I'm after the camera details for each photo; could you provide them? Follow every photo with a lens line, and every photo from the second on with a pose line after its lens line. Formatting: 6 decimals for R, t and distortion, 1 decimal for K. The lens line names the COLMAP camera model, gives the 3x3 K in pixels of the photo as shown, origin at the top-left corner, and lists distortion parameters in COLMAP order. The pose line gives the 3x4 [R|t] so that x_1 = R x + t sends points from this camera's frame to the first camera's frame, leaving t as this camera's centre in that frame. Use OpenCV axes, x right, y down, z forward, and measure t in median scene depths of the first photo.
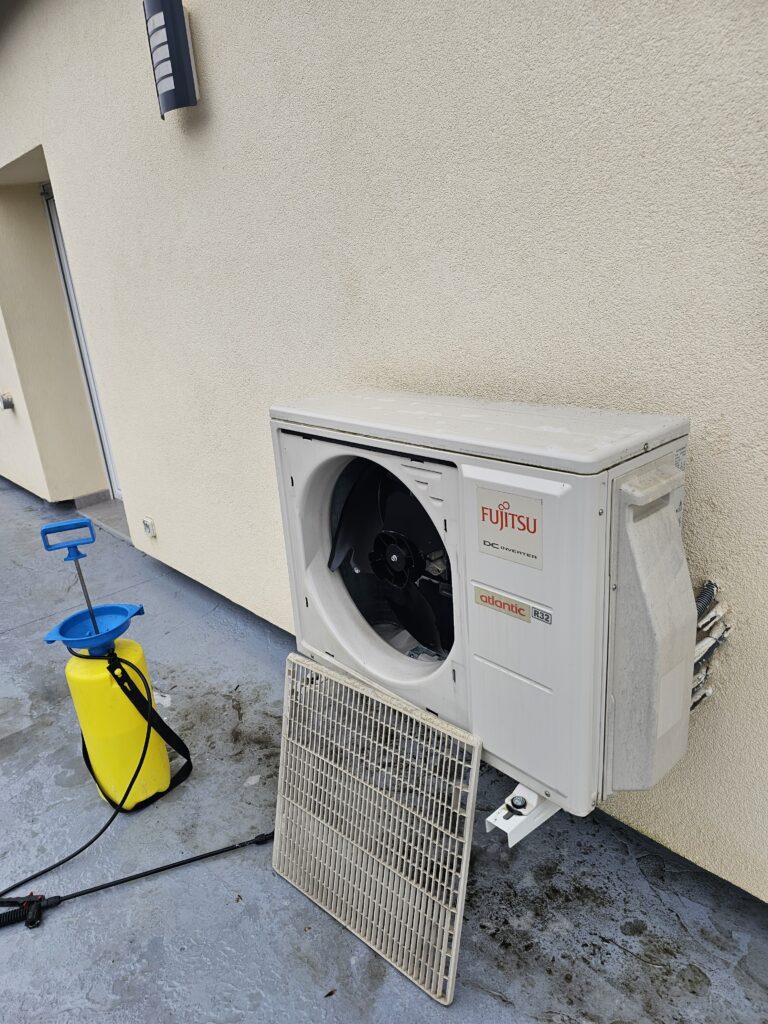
lens RADIAL K [[674.0, 0, 385.8], [0, 674.0, 495.4], [0, 0, 1]] dist [0.034049, -0.032936]
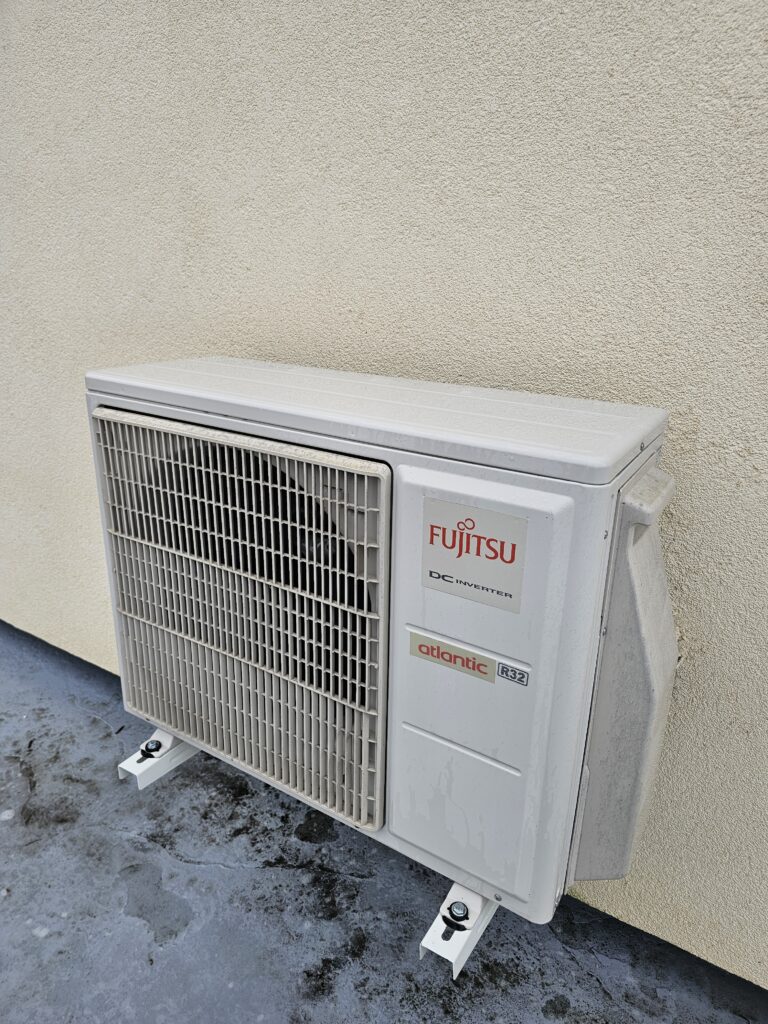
lens RADIAL K [[674.0, 0, 385.8], [0, 674.0, 495.4], [0, 0, 1]] dist [0.034049, -0.032936]
pose [[0.958564, -0.002471, 0.284867, -0.096754], [-0.003152, 0.999809, 0.019281, -0.025518], [-0.284860, -0.019380, 0.958373, 0.305580]]
